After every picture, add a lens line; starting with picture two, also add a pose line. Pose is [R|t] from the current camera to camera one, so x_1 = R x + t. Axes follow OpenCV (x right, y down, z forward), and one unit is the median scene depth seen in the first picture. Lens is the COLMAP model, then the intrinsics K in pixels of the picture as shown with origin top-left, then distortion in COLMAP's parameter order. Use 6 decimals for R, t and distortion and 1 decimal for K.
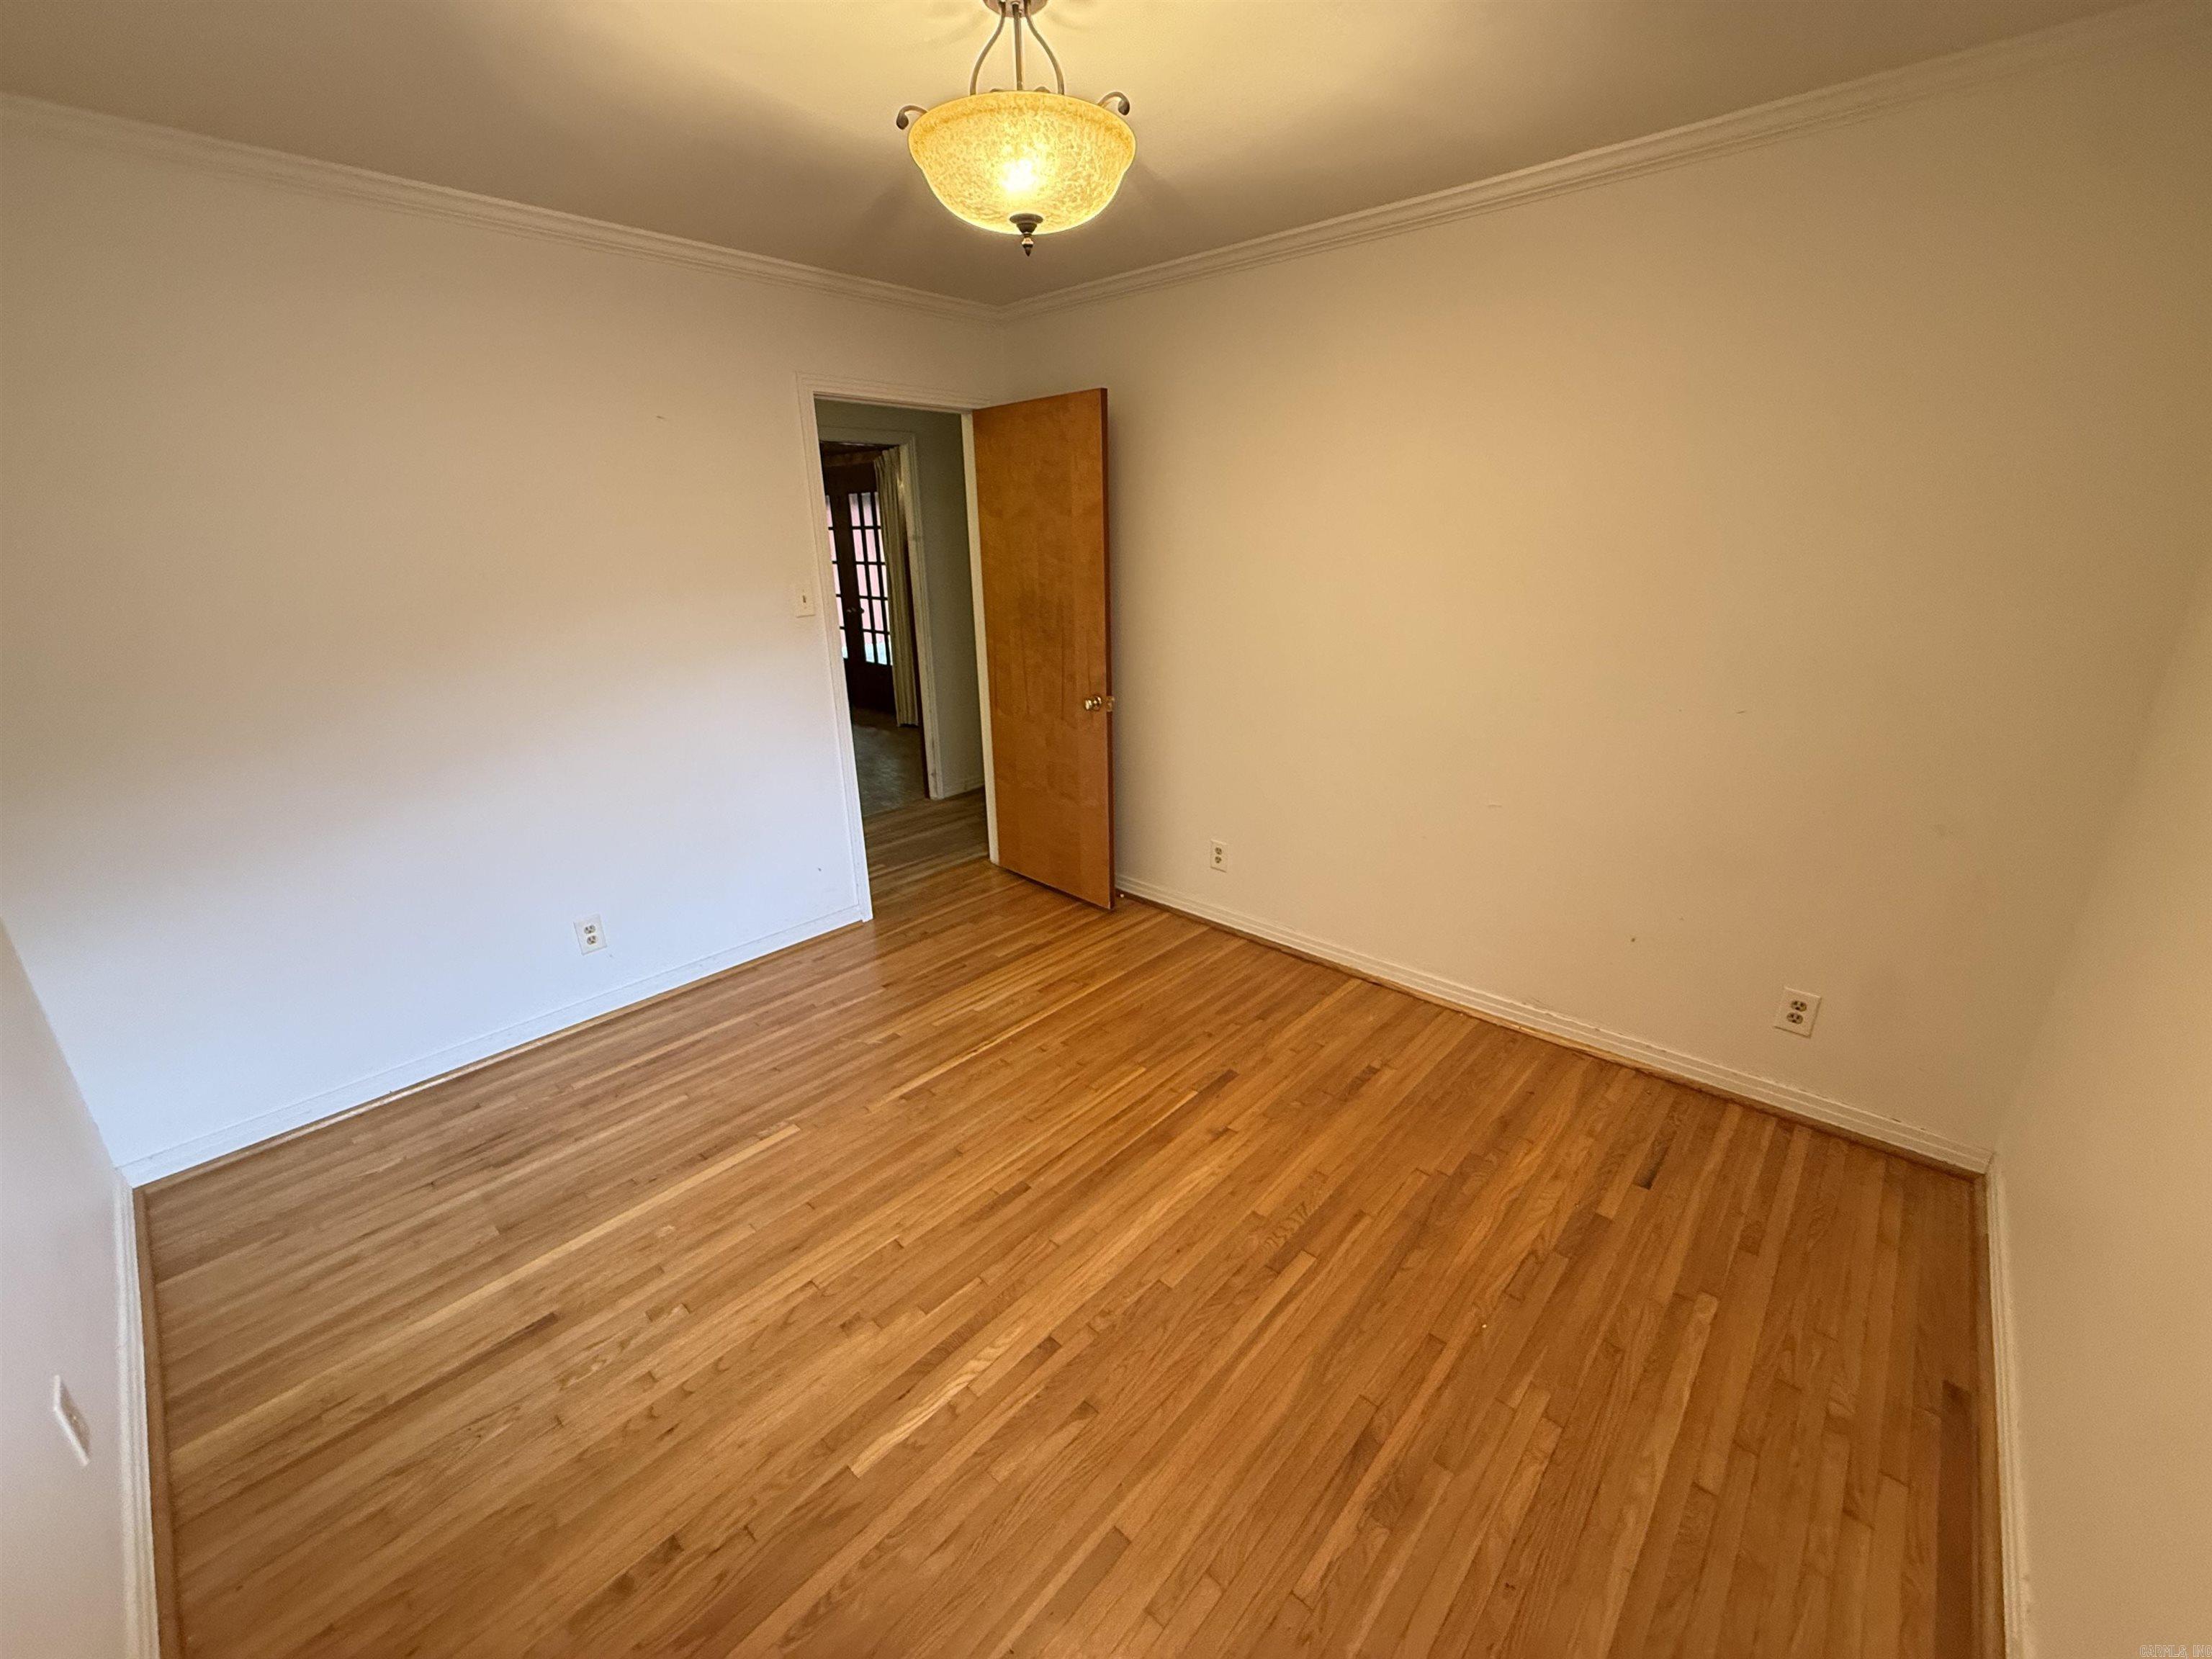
lens RADIAL K [[882.4, 0, 1106.0], [0, 882.4, 829.5], [0, 0, 1]] dist [-0.001959, 0.001113]
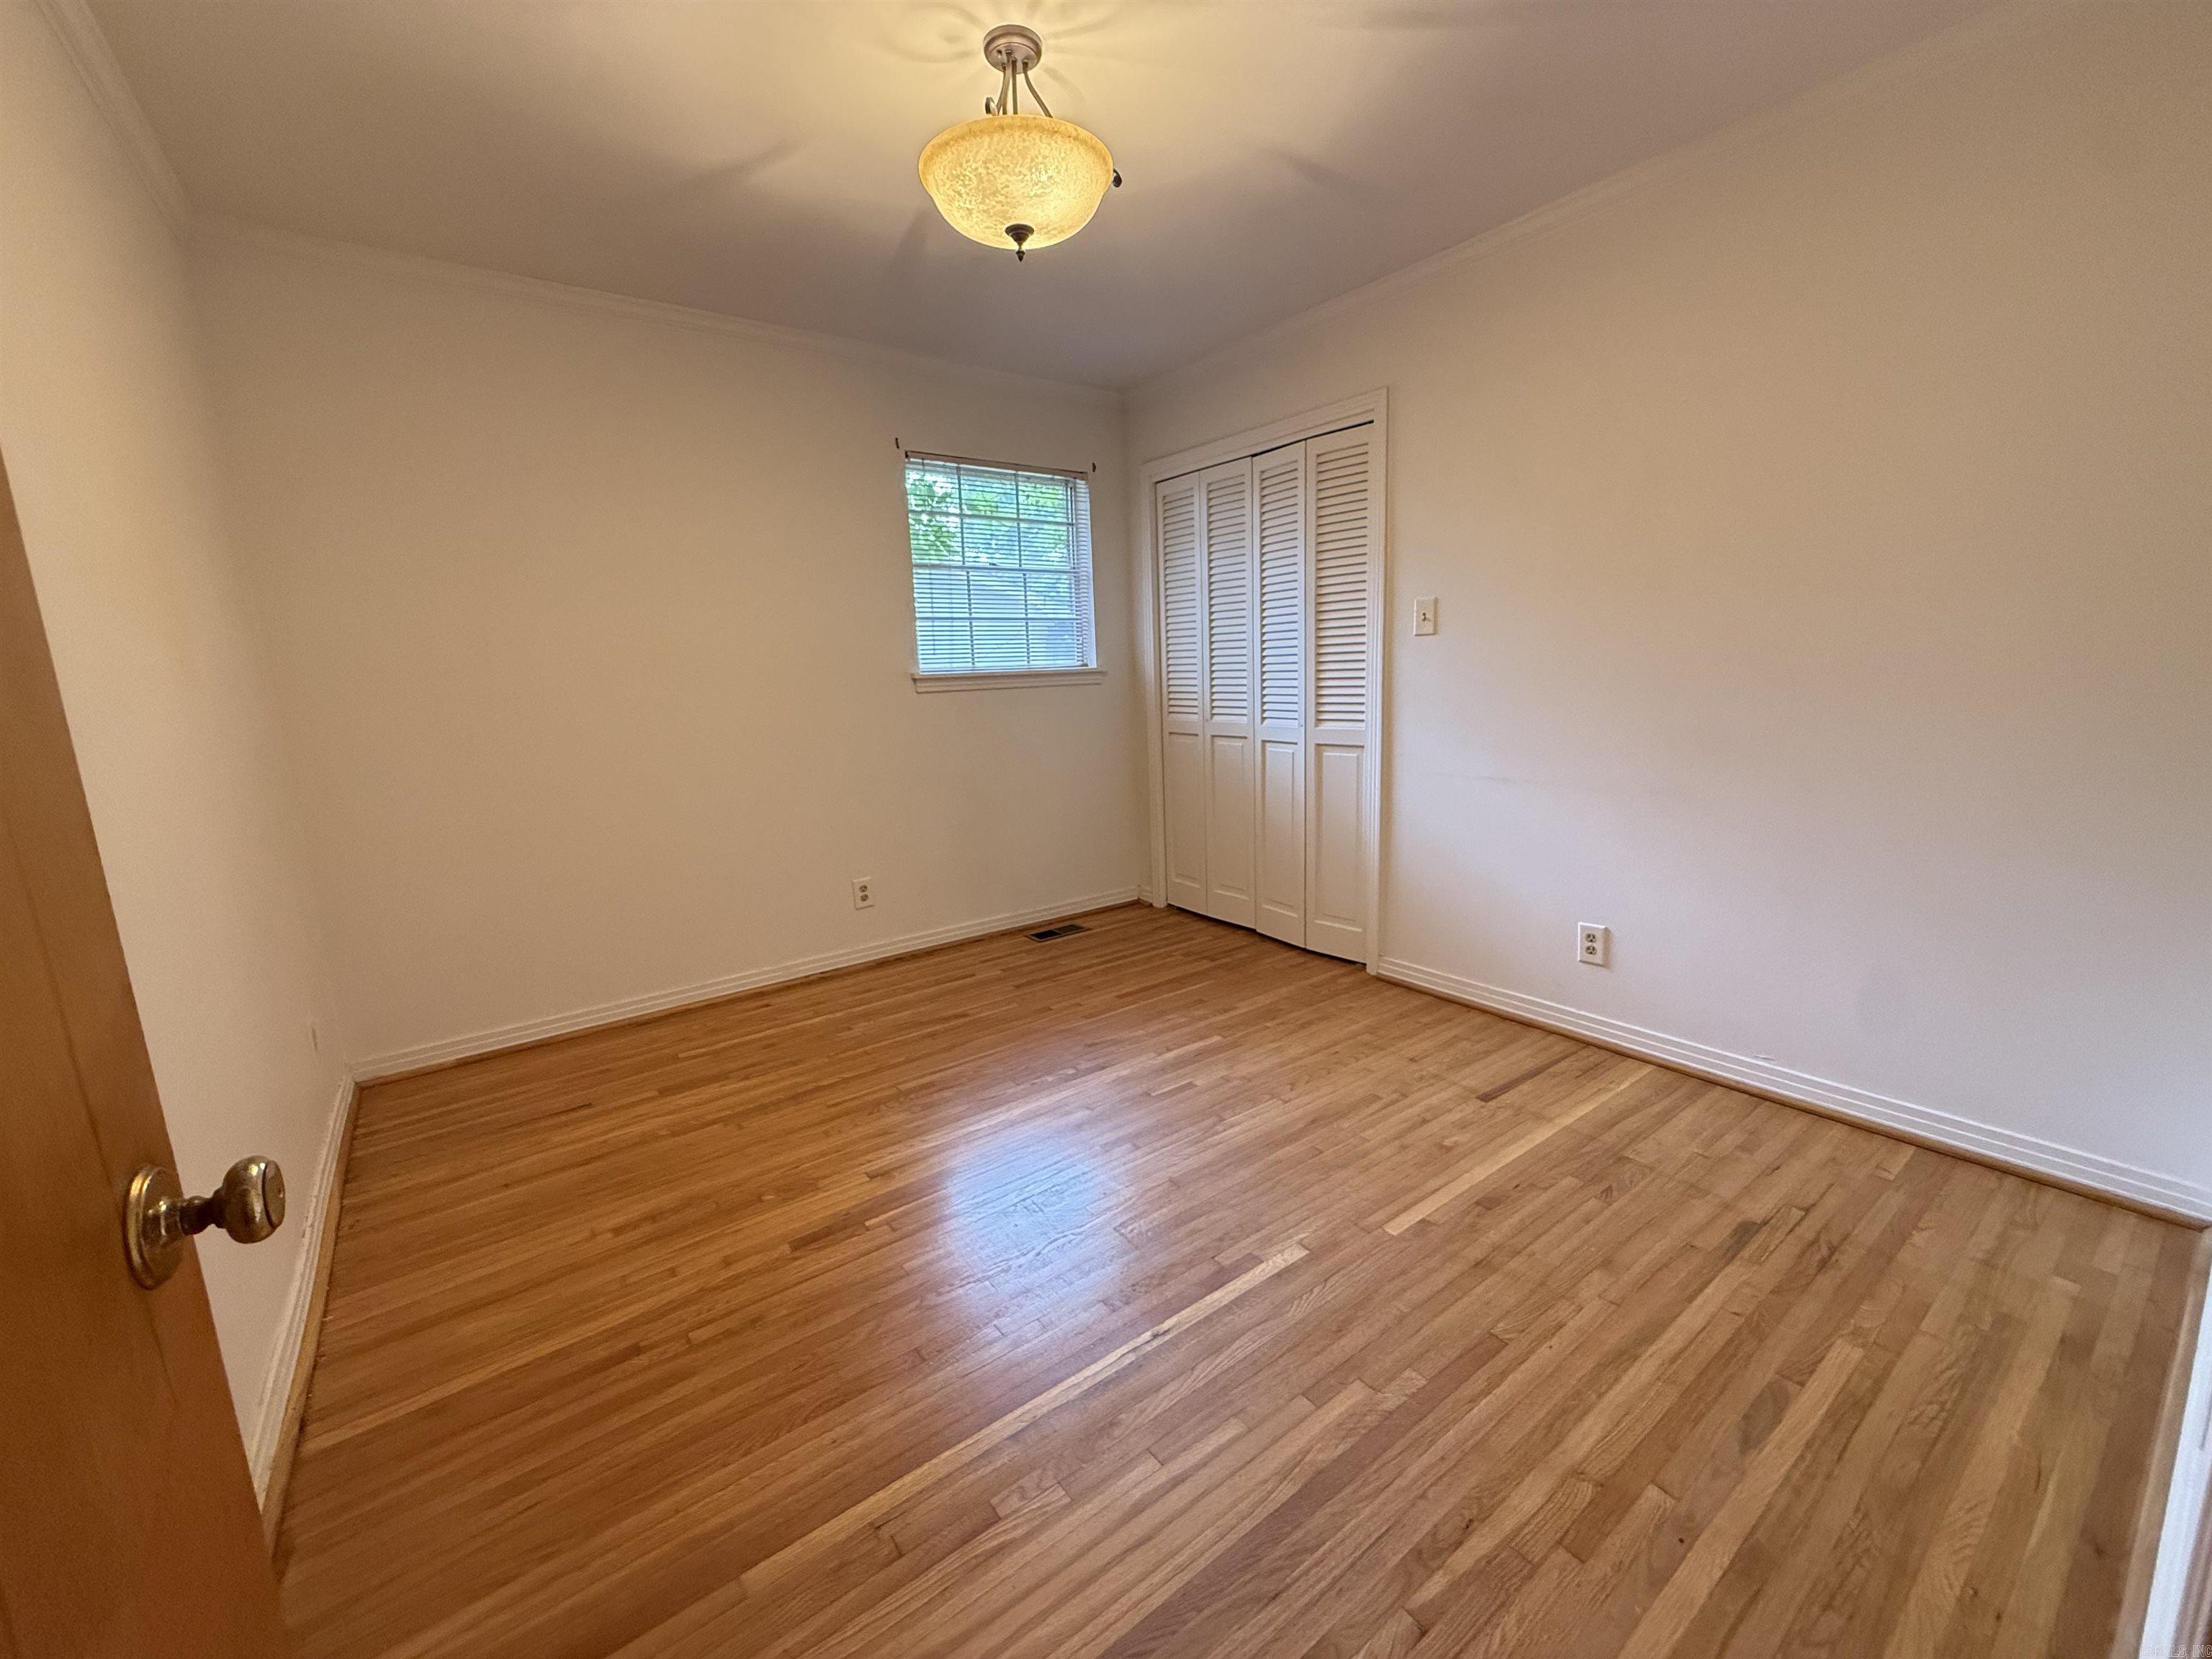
lens RADIAL K [[882.4, 0, 1106.0], [0, 882.4, 829.5], [0, 0, 1]] dist [-0.001959, 0.001113]
pose [[-0.979383, 0.016463, 0.201340, -0.326175], [0.113359, 0.869751, 0.480294, -0.426735], [-0.167209, 0.493216, -0.853686, 1.825058]]
